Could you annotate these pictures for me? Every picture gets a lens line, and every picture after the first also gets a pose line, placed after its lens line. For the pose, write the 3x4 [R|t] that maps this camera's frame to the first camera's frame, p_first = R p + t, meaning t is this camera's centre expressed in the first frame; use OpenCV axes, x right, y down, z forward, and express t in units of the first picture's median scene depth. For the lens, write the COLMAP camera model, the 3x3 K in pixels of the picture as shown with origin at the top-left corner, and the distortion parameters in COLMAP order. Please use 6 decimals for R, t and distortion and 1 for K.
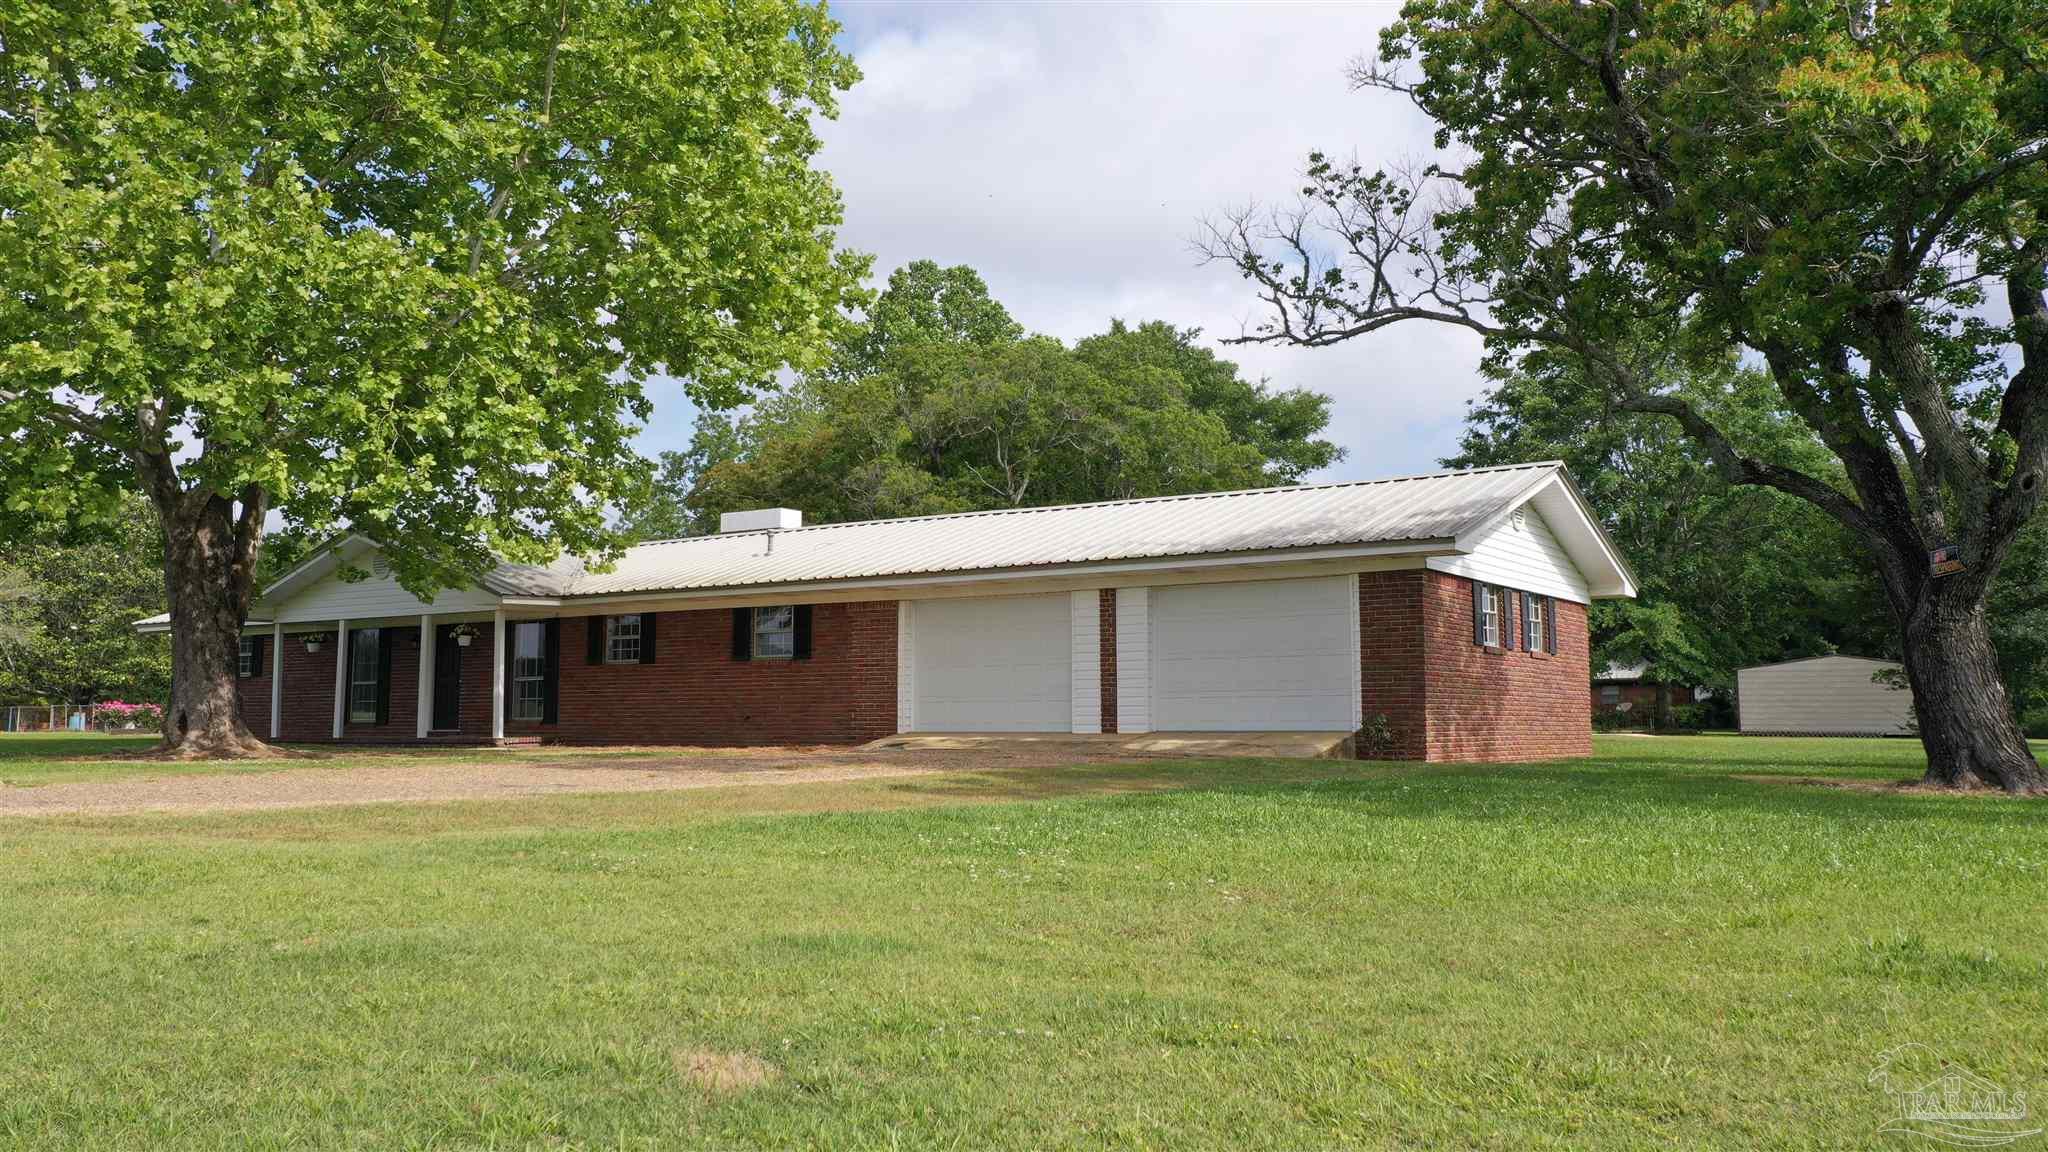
lens RADIAL K [[1566.7, 0, 1024.0], [0, 1566.7, 576.0], [0, 0, 1]] dist [0.005569, 0.002231]
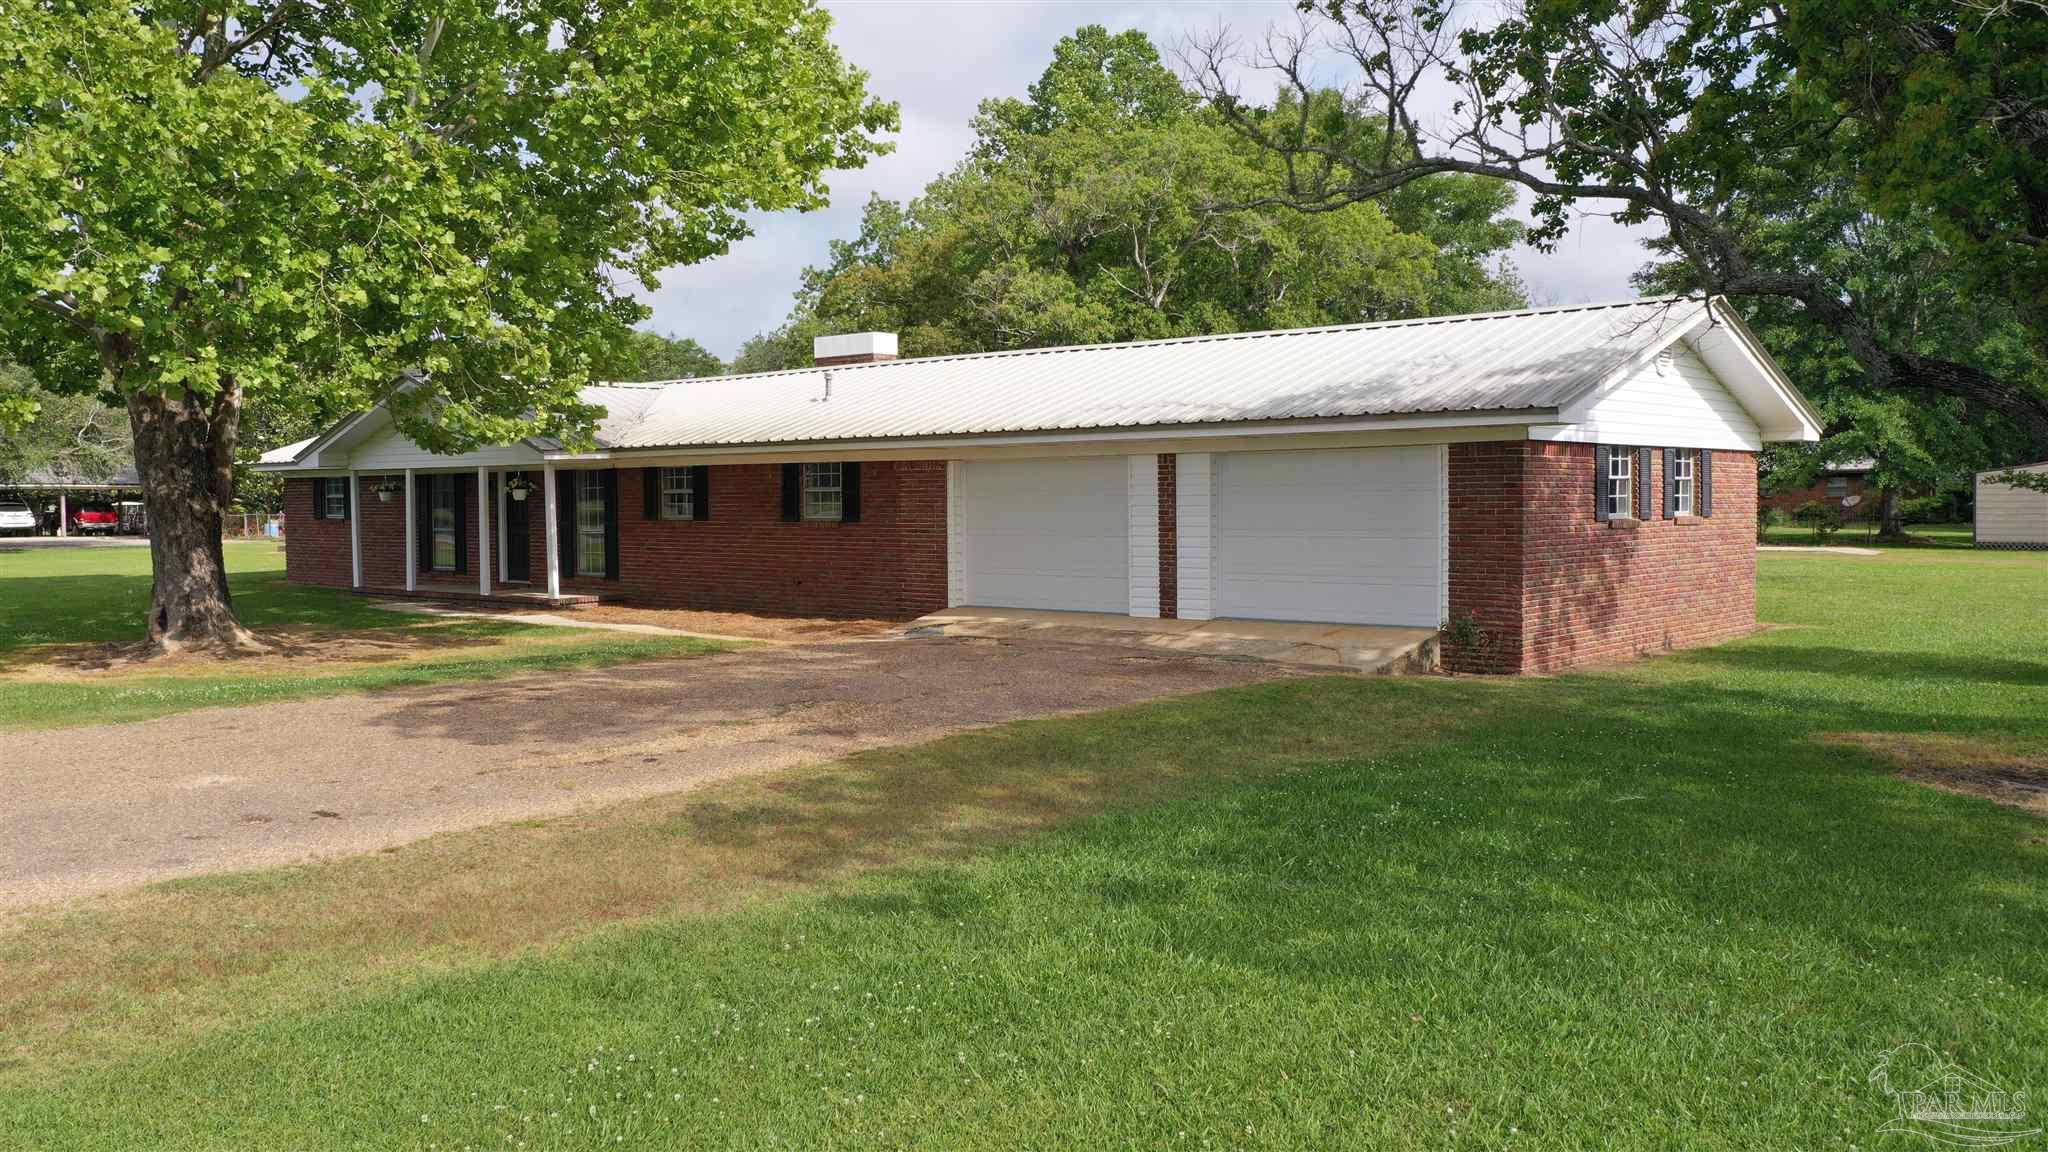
lens RADIAL K [[1597.2, 0, 1024.0], [0, 1597.2, 576.0], [0, 0, 1]] dist [0.014062, 0.001587]
pose [[0.993236, -0.001210, -0.116103, 0.074811], [0.016761, 0.990967, 0.133057, -0.042677], [0.114893, -0.134104, 0.984284, 0.103342]]
